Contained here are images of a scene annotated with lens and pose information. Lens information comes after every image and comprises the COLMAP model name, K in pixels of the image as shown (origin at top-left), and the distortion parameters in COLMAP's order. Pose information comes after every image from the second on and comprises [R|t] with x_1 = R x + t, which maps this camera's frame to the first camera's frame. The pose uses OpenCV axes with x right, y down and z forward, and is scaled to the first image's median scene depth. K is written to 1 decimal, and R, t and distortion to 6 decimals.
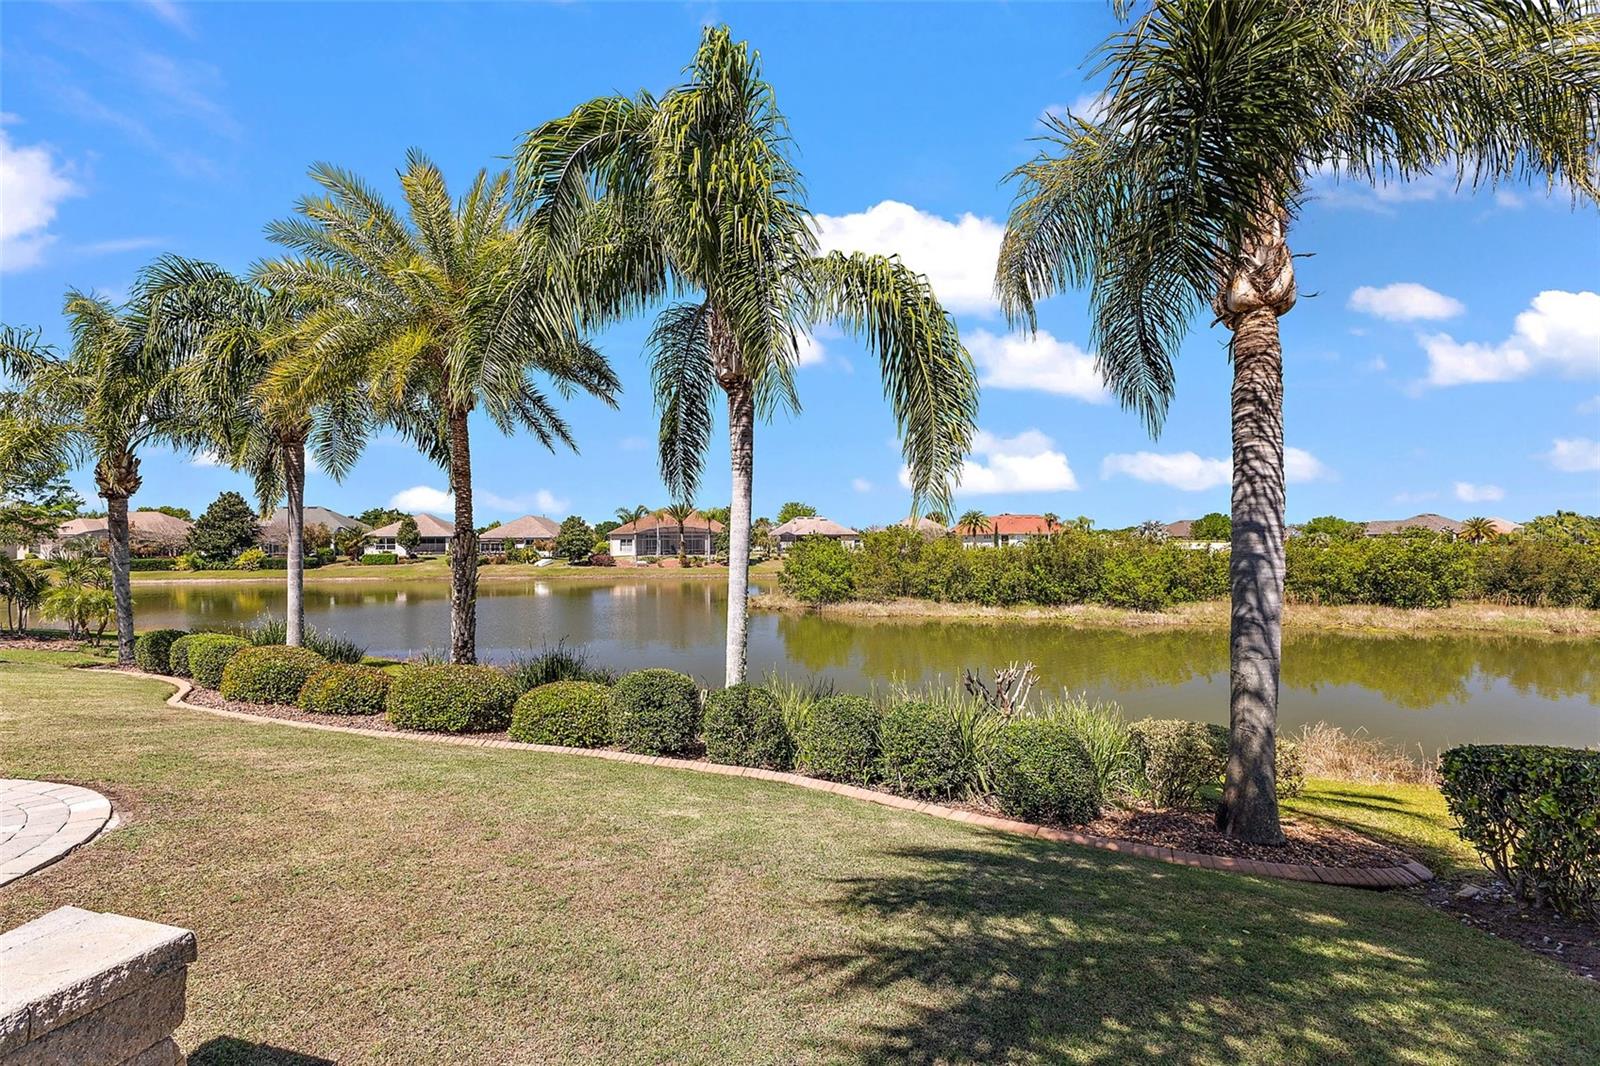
lens RADIAL K [[695.6, 0, 807.5], [0, 695.6, 542.5], [0, 0, 1]] dist [0.015181, -0.007033]
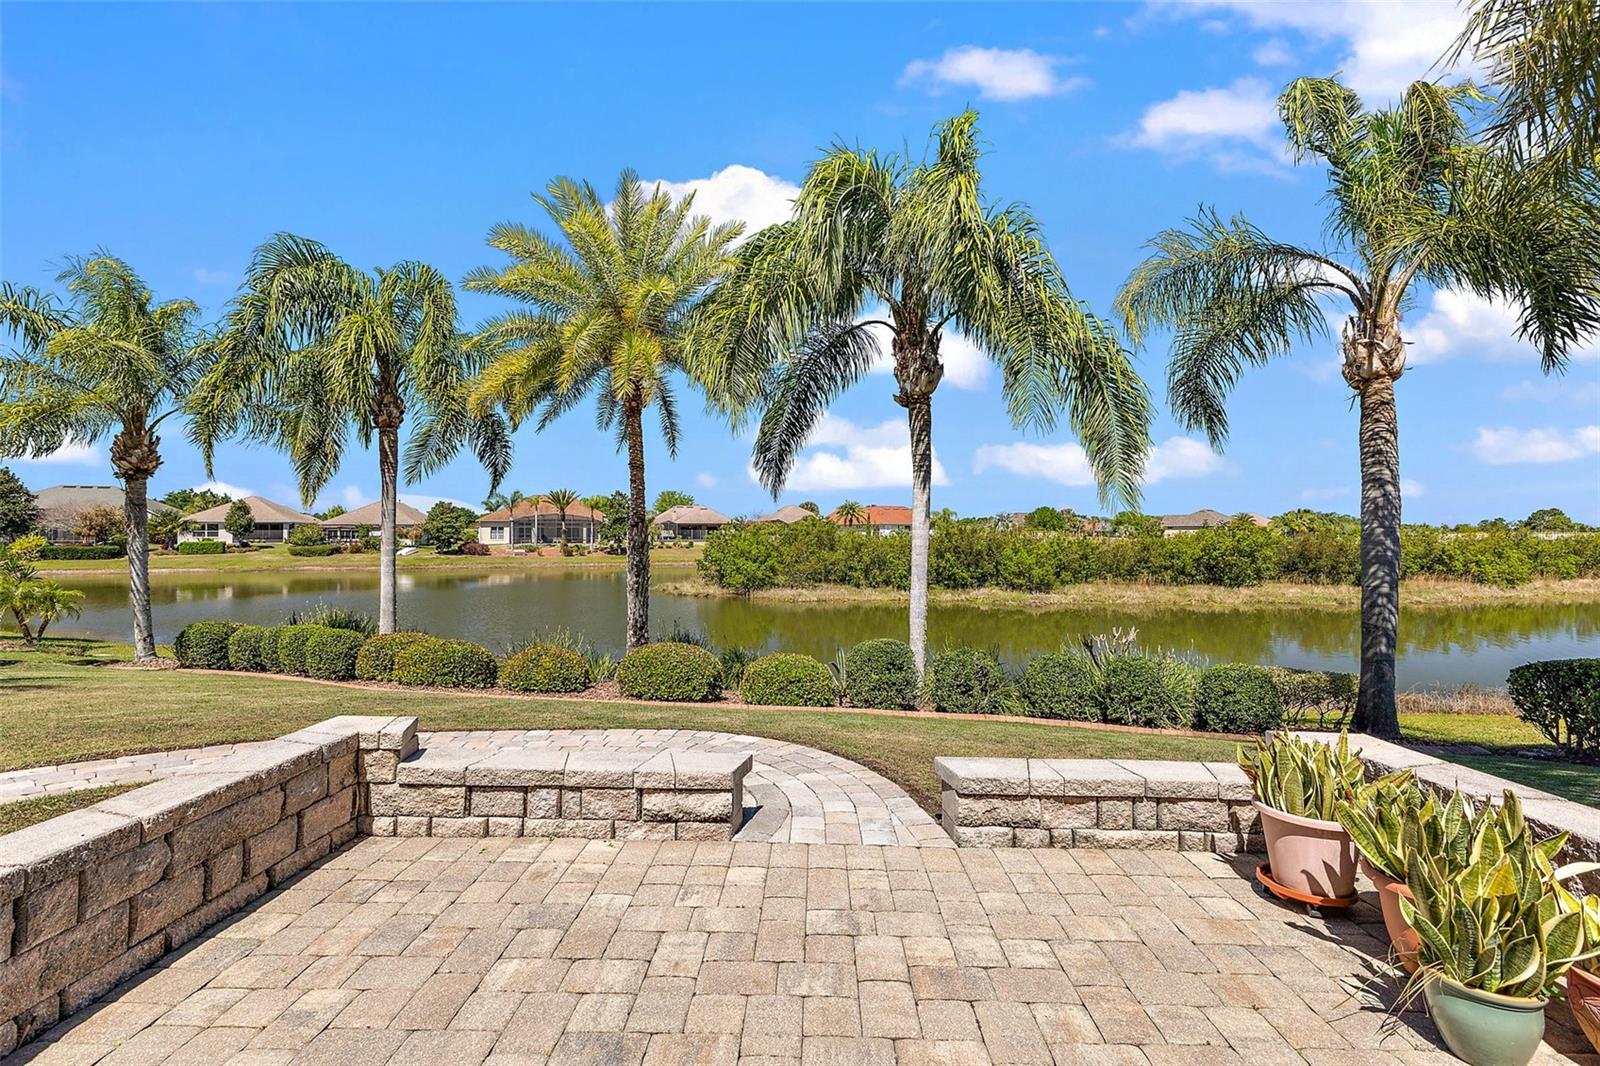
lens RADIAL K [[692.4, 0, 803.2], [0, 692.4, 532.2], [0, 0, 1]] dist [0.006044, 0.000380]
pose [[0.977240, 0.004574, 0.212089, -0.120767], [-0.004849, 0.999988, 0.000772, 0.000060], [-0.212083, -0.001783, 0.977250, -0.025612]]
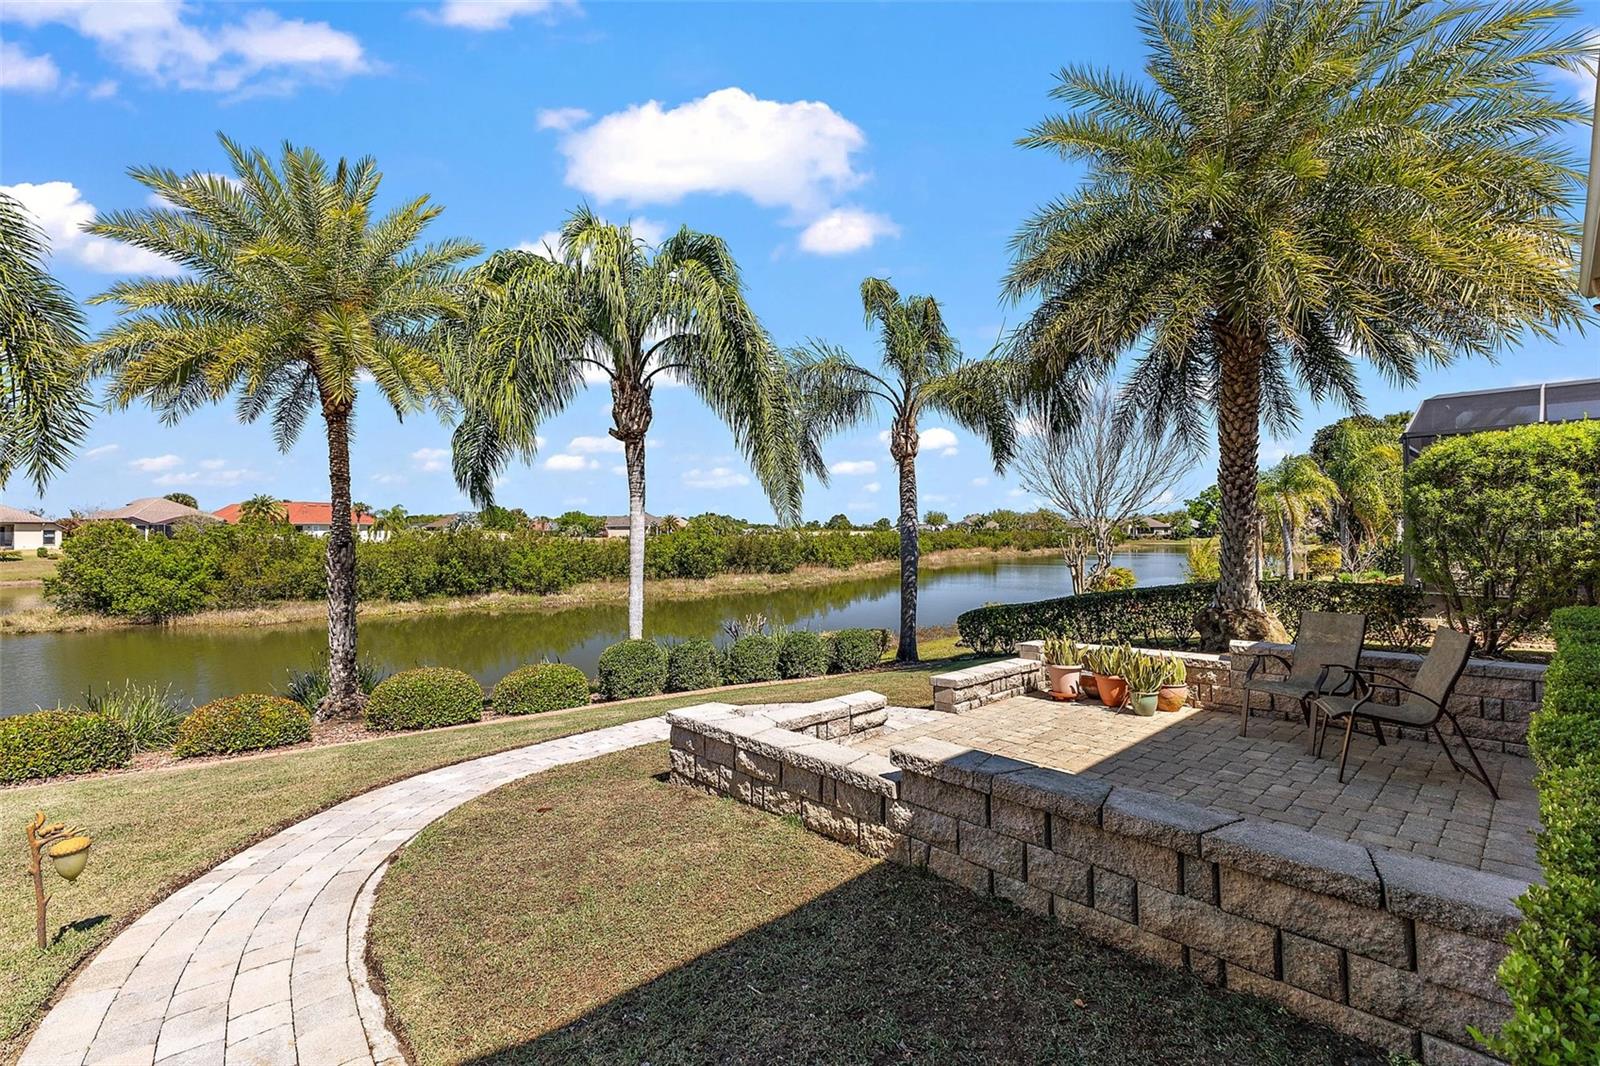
lens RADIAL K [[700.6, 0, 801.1], [0, 700.6, 530.8], [0, 0, 1]] dist [0.005501, 0.000419]
pose [[0.550881, 0.002116, 0.834581, -0.244553], [-0.001383, 0.999998, -0.001622, -0.007166], [-0.834582, -0.000261, 0.550883, -0.013108]]
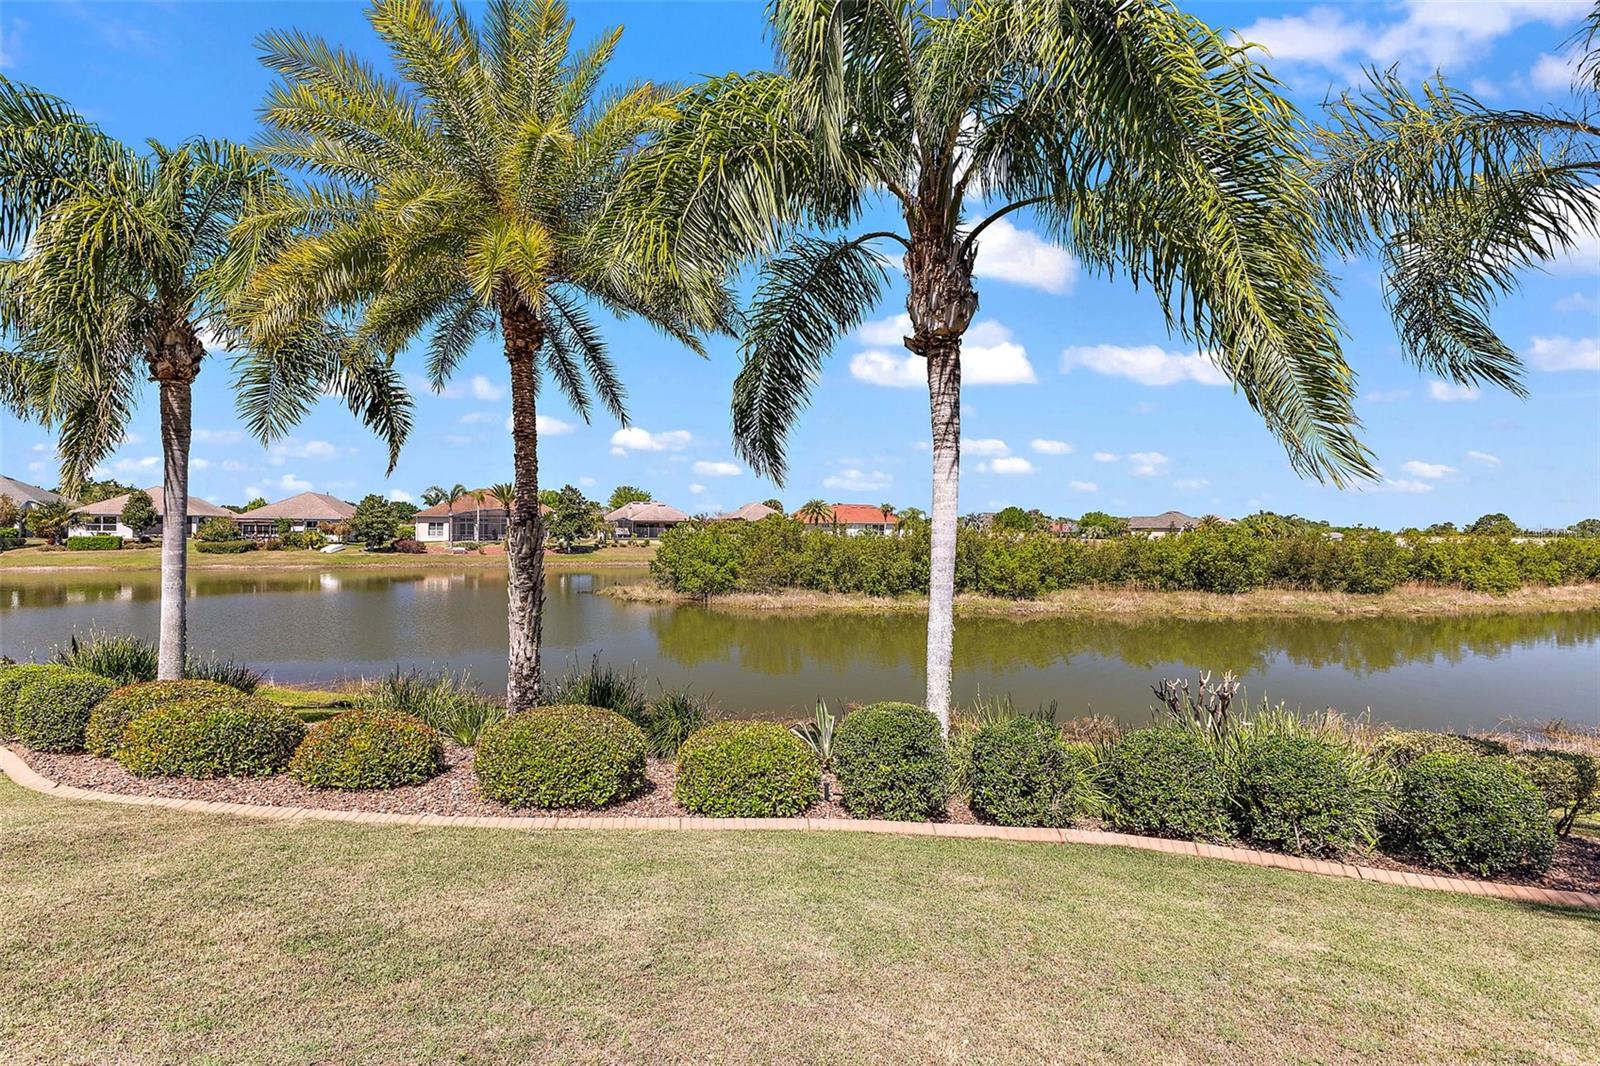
lens RADIAL K [[700.6, 0, 801.1], [0, 700.6, 530.8], [0, 0, 1]] dist [0.005501, 0.000419]
pose [[0.965401, 0.012594, 0.260467, -0.104203], [-0.013165, 0.999913, 0.000450, -0.001378], [-0.260438, -0.003864, 0.965483, 0.057001]]
